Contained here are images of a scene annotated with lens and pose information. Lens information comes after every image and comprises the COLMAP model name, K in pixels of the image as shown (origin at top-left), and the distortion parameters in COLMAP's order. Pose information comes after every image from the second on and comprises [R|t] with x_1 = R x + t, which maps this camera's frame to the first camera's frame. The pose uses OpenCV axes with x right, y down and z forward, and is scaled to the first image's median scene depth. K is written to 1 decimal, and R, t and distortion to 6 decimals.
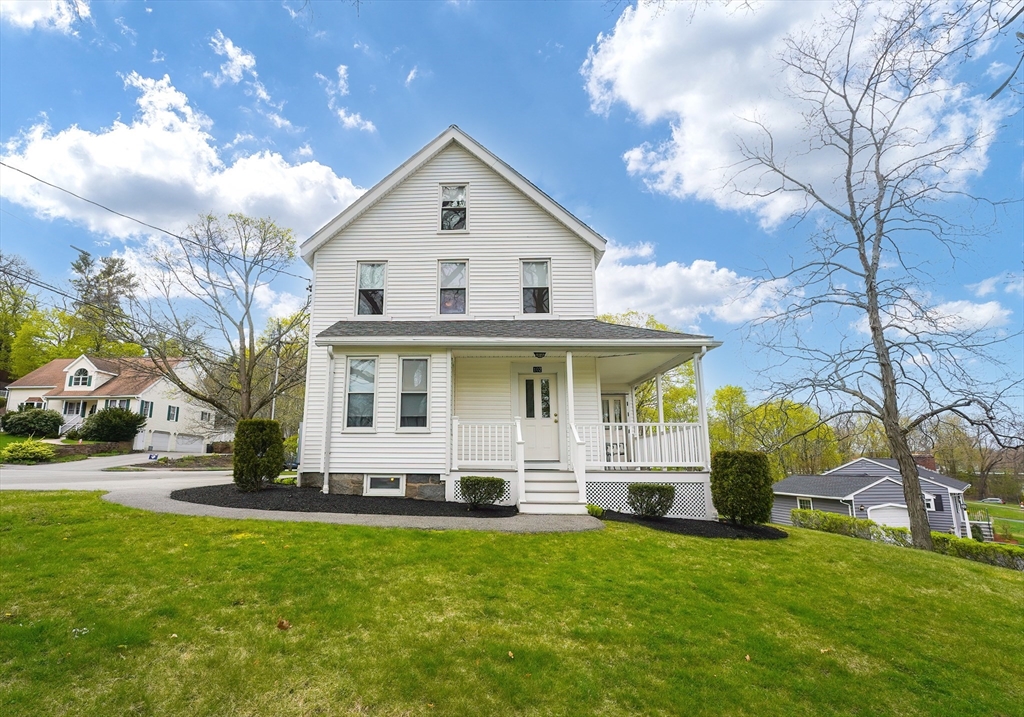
lens RADIAL K [[444.9, 0, 478.7], [0, 444.9, 375.8], [0, 0, 1]] dist [0.015132, -0.000044]
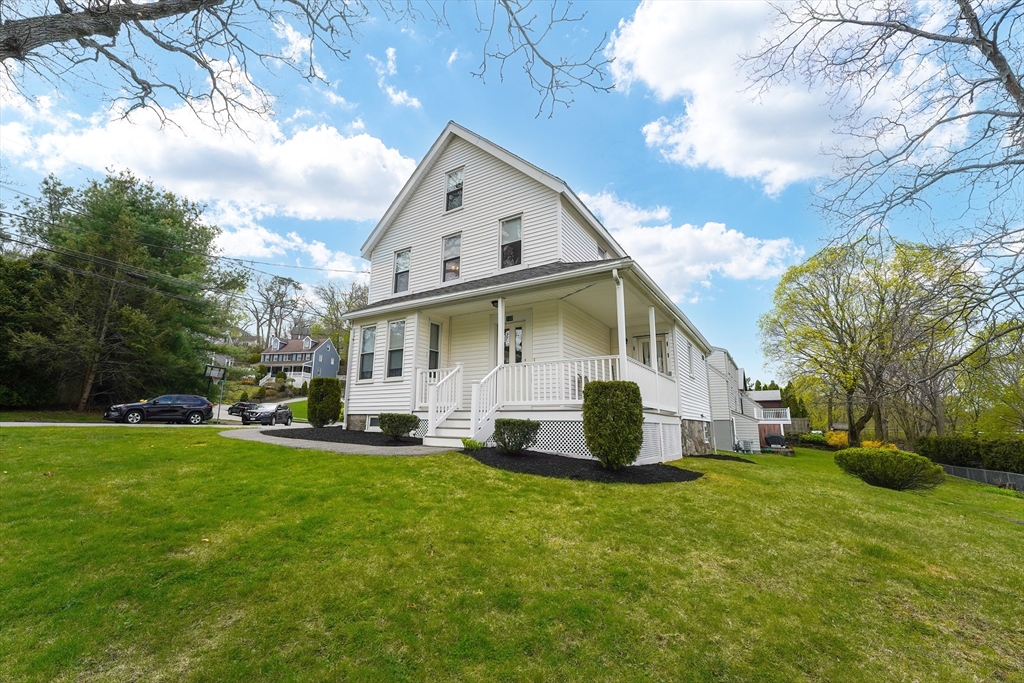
lens RADIAL K [[416.8, 0, 512.0], [0, 416.8, 341.5], [0, 0, 1]] dist [0.000063, 0.000048]
pose [[0.862899, -0.096292, -0.496117, 0.604314], [0.087050, 0.995327, -0.041778, 0.079044], [0.497822, -0.007137, 0.867250, 0.135105]]
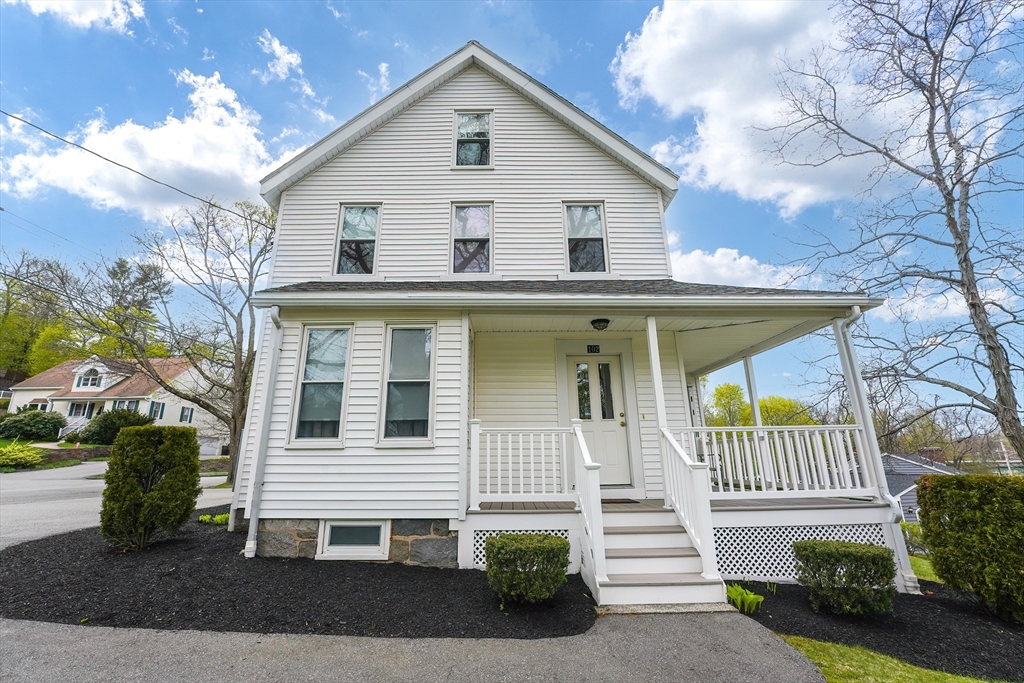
lens RADIAL K [[403.2, 0, 512.0], [0, 403.2, 341.5], [0, 0, 1]] dist [-0.010445, 0.000011]
pose [[0.999046, -0.002105, 0.043610, -0.021726], [0.005981, 0.996019, -0.088939, 0.028606], [-0.043249, 0.089115, 0.995082, 0.365622]]
